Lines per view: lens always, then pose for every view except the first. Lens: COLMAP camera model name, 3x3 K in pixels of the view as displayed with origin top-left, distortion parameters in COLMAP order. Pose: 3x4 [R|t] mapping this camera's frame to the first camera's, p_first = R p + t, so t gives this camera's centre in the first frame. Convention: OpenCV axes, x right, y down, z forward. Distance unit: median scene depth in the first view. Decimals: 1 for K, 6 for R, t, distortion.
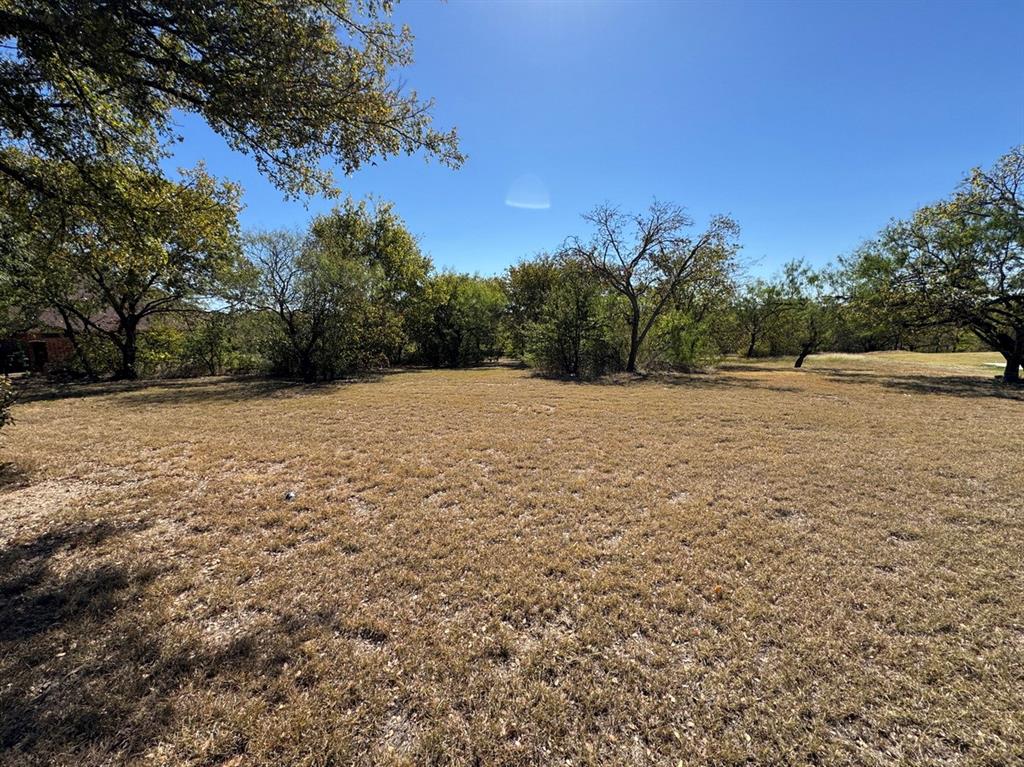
lens RADIAL K [[407.7, 0, 512.5], [0, 407.7, 385.8], [0, 0, 1]] dist [-0.004851, 0.001270]
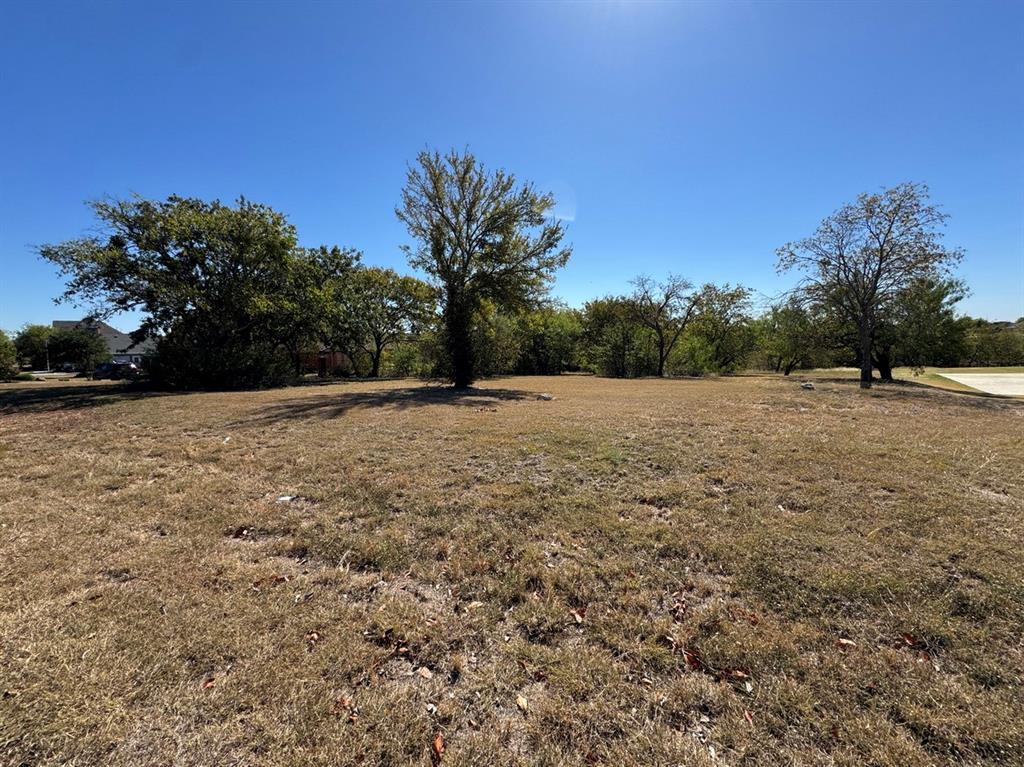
lens RADIAL K [[407.7, 0, 510.5], [0, 407.7, 382.6], [0, 0, 1]] dist [-0.004851, 0.001270]
pose [[0.981755, 0.015598, -0.189508, 0.012984], [-0.025685, 0.998374, -0.050887, 0.059045], [0.188406, 0.054826, 0.980560, -0.460541]]
